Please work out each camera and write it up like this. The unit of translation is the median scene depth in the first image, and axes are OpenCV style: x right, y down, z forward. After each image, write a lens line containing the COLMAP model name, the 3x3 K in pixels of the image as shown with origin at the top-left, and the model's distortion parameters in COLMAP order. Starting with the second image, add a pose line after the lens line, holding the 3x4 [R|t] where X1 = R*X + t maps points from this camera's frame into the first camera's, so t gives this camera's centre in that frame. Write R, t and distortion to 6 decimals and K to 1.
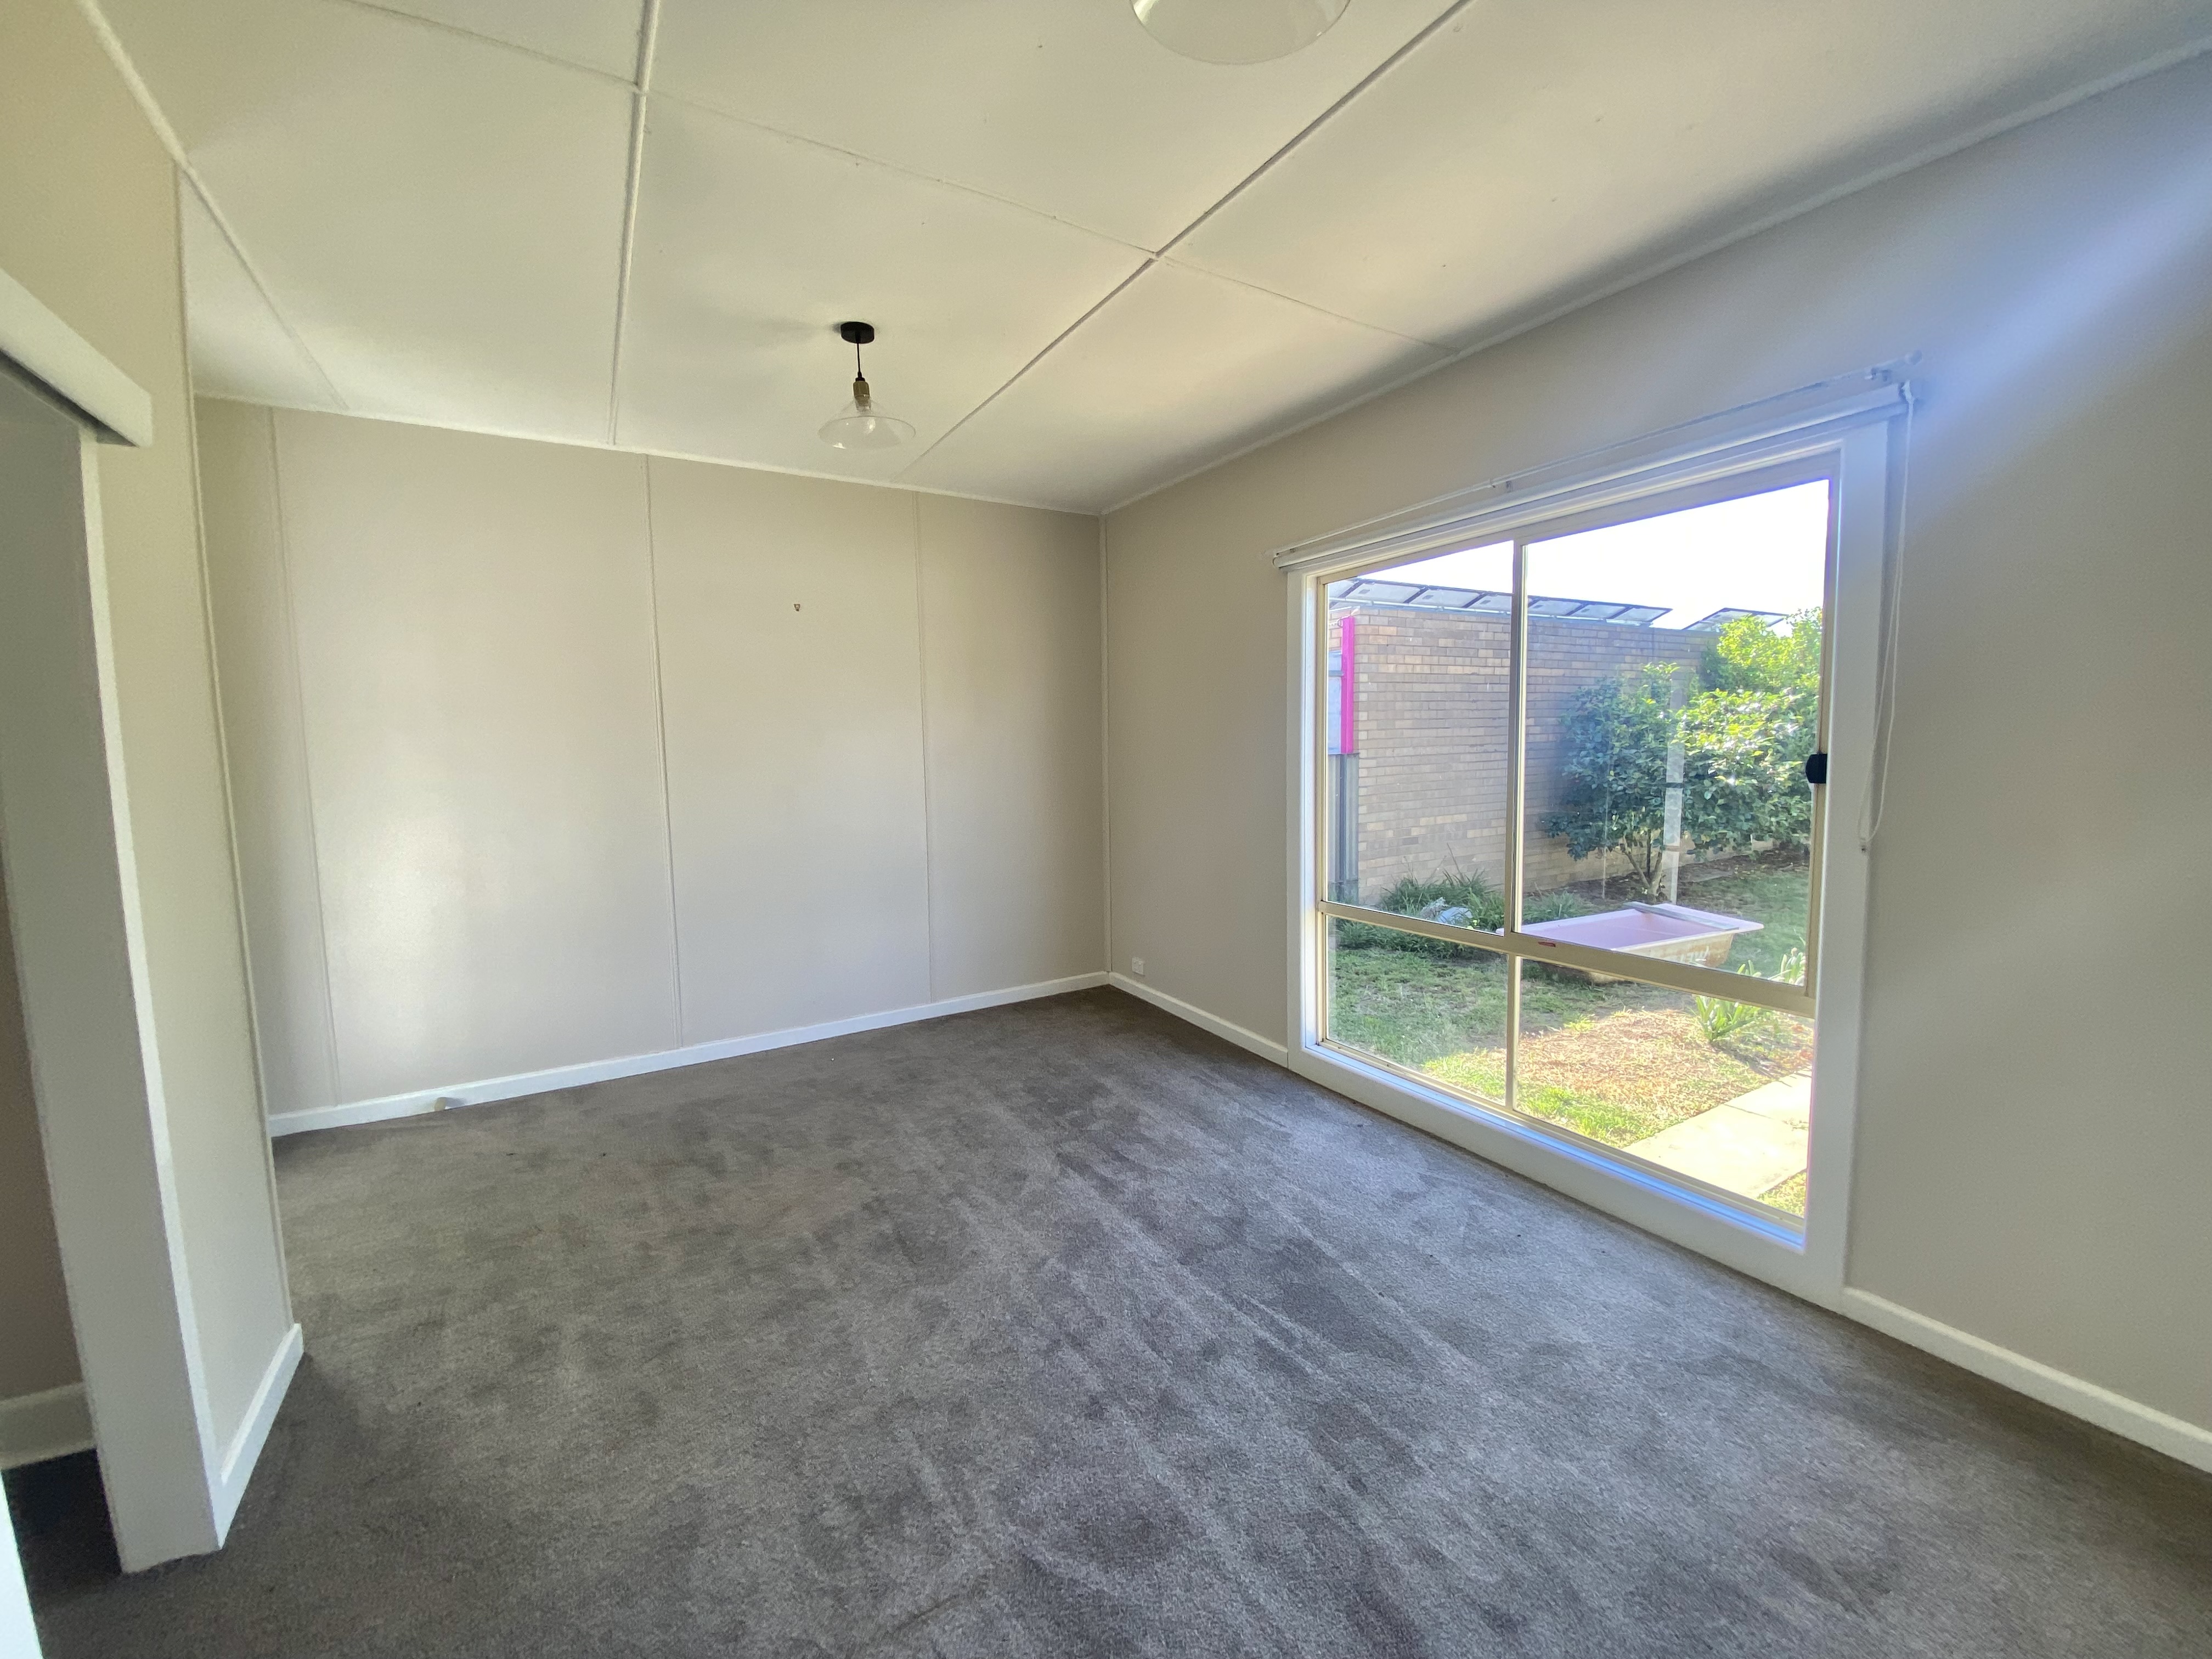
lens RADIAL K [[886.8, 0, 1106.0], [0, 886.8, 829.5], [0, 0, 1]] dist [0.016767, -0.022312]
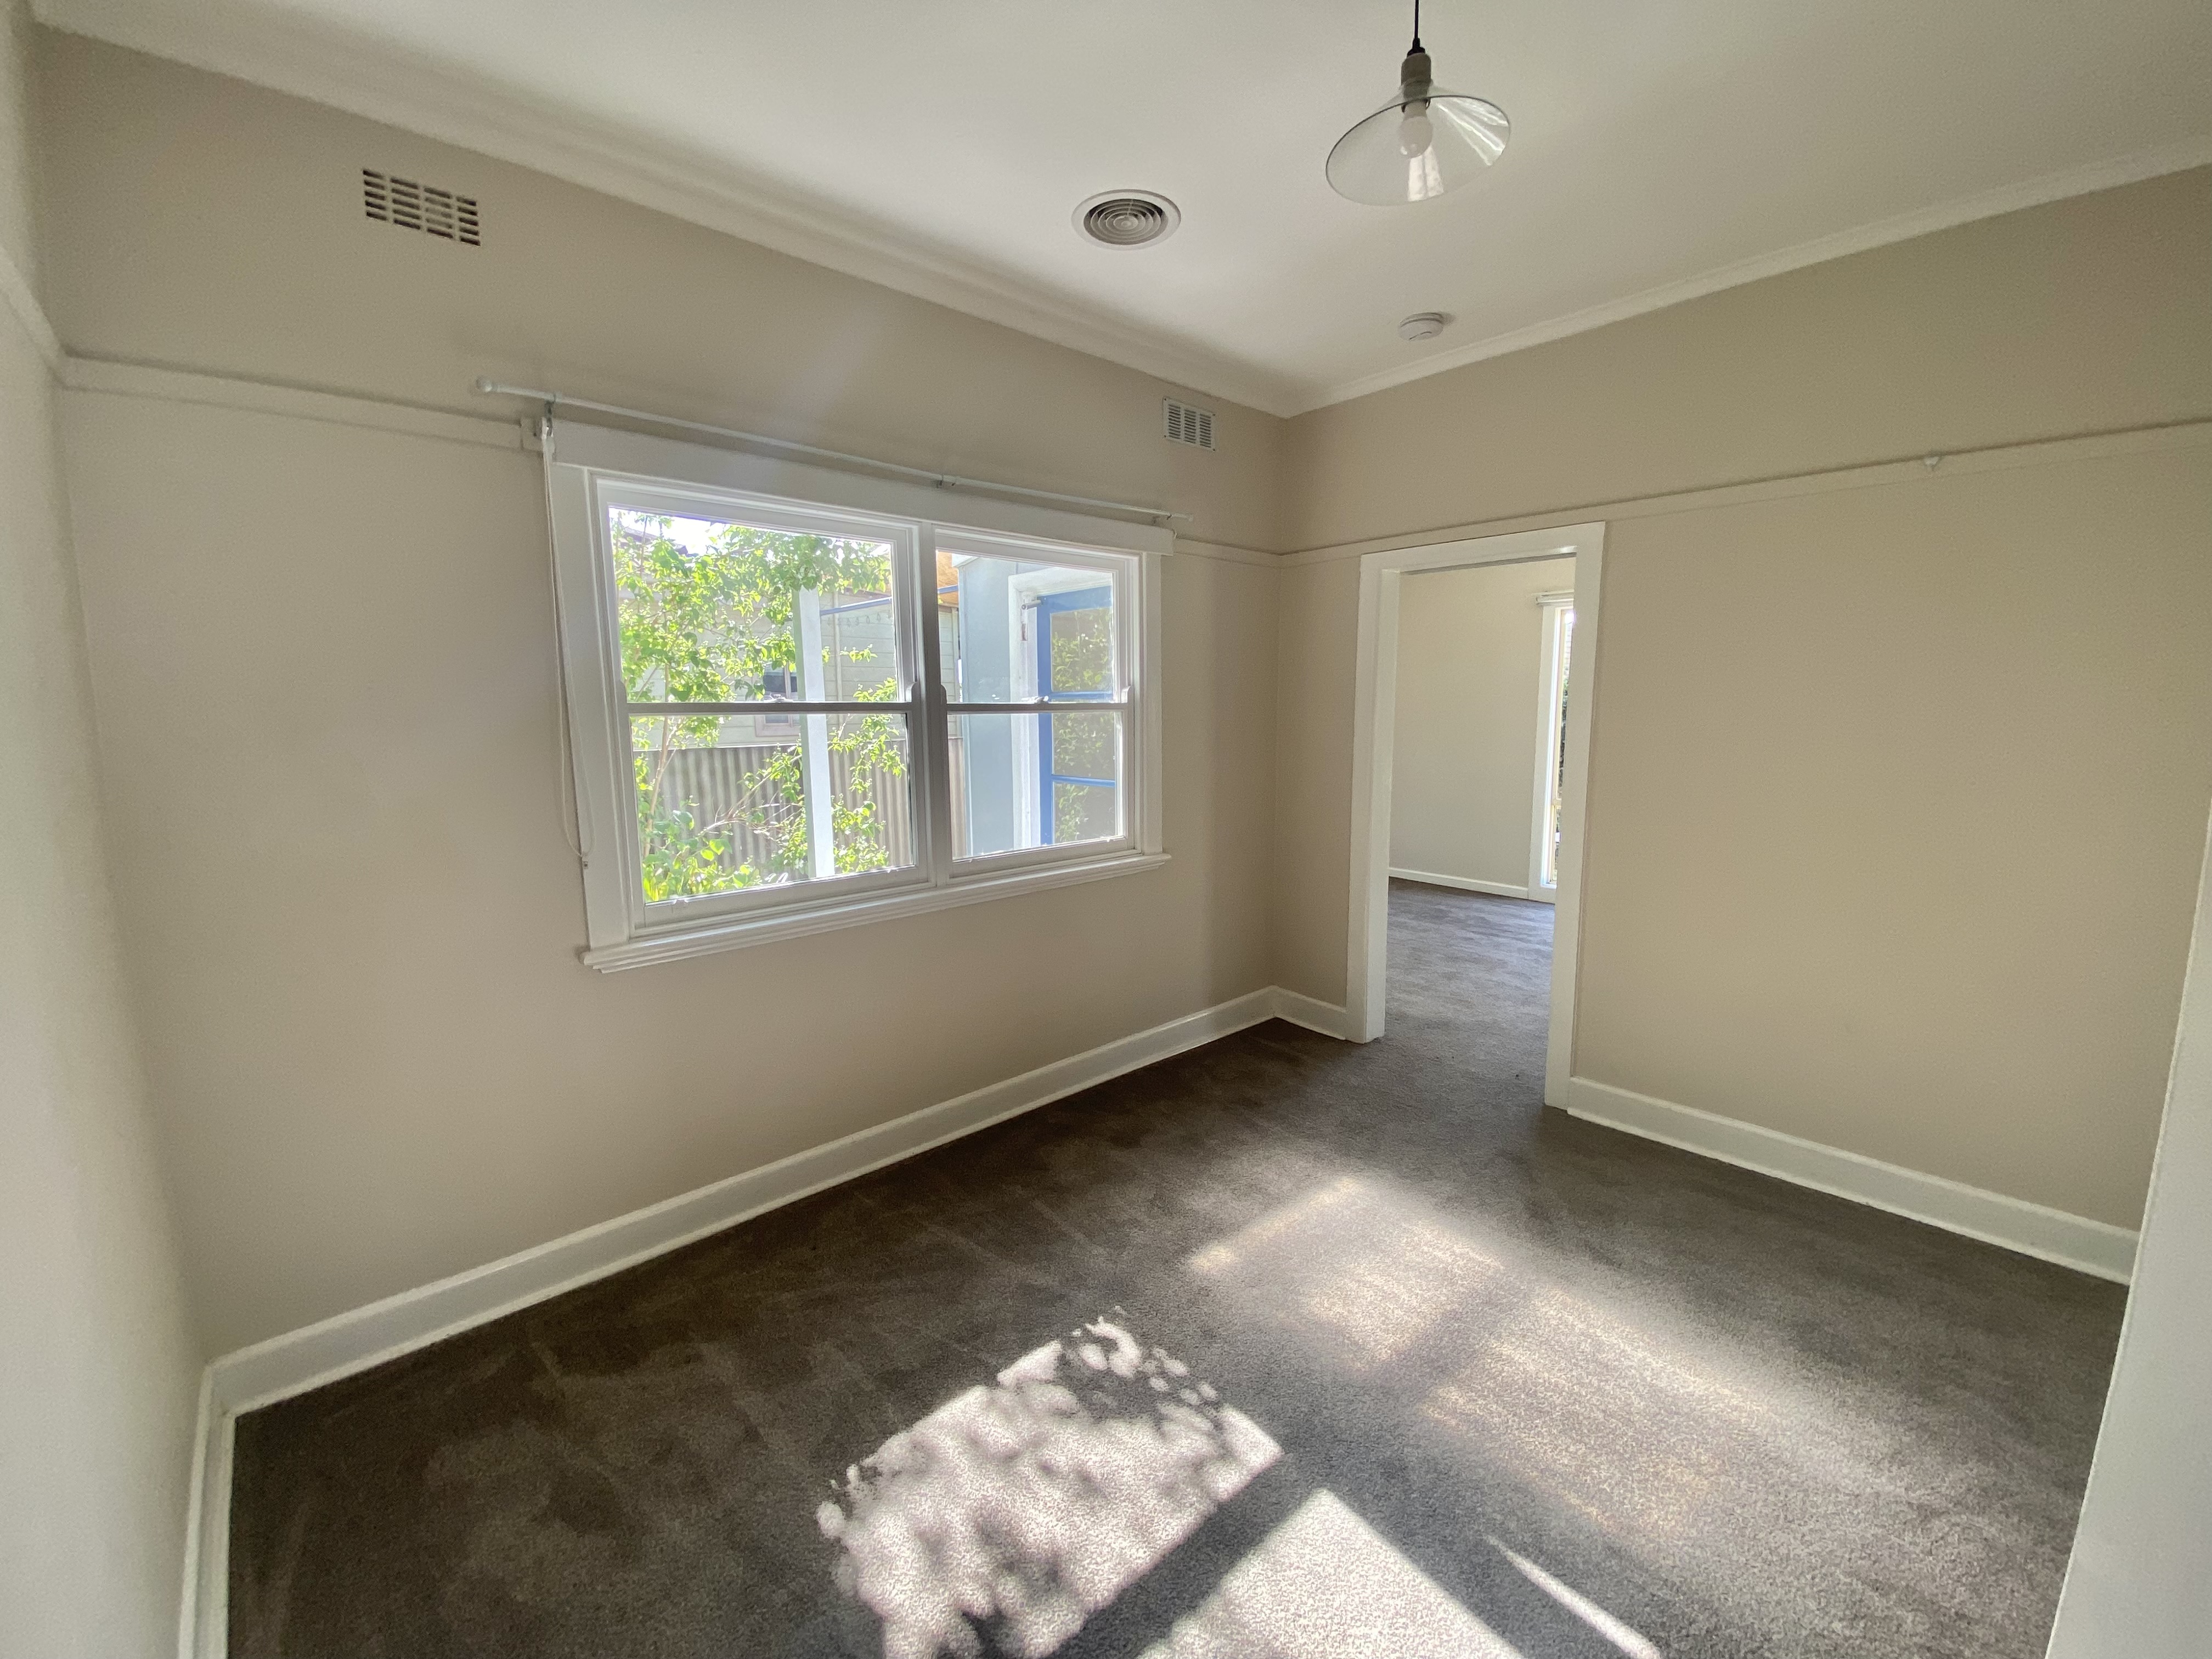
lens RADIAL K [[886.8, 0, 1106.0], [0, 886.8, 829.5], [0, 0, 1]] dist [0.016767, -0.022312]
pose [[0.983147, -0.020490, 0.181667, -1.063736], [0.015255, 0.999428, 0.030169, 0.093585], [-0.182181, -0.026889, 0.982897, -0.591586]]
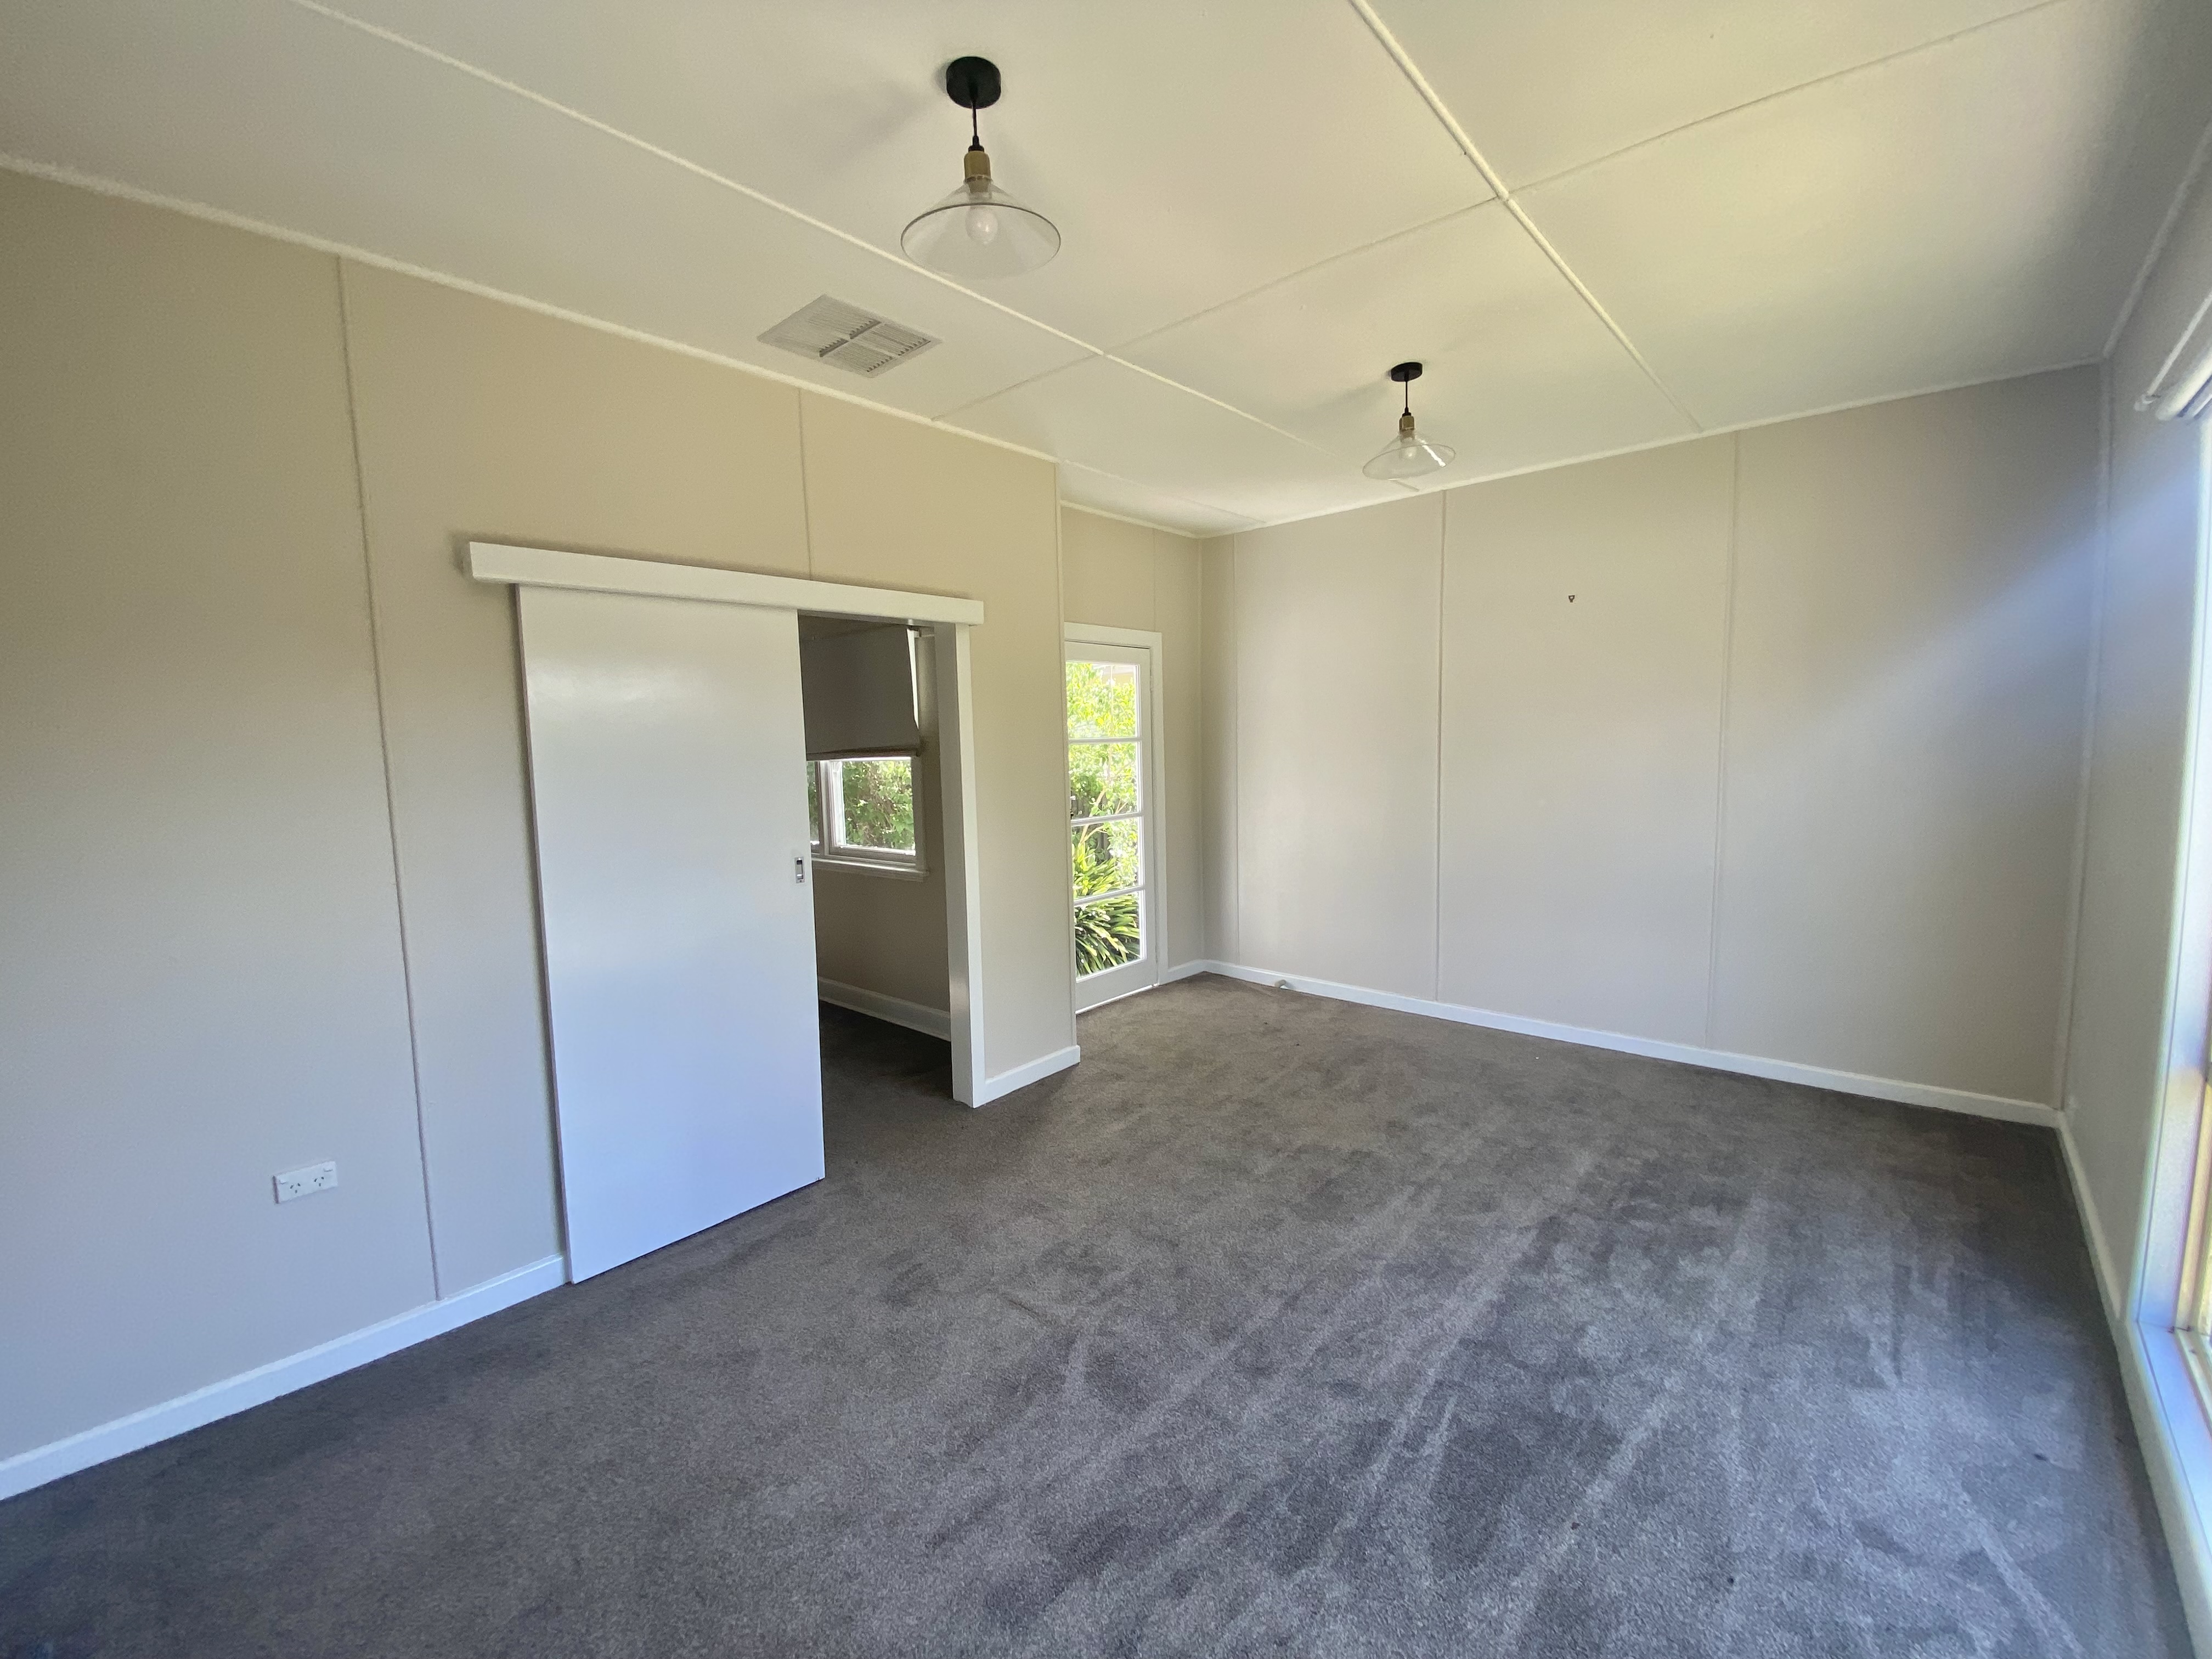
lens RADIAL K [[886.8, 0, 1106.0], [0, 886.8, 829.5], [0, 0, 1]] dist [0.016767, -0.022312]
pose [[0.322057, 0.111719, -0.940105, 0.570946], [-0.087442, 0.992278, 0.087964, -0.052000], [0.942673, 0.053875, 0.329339, 0.262506]]
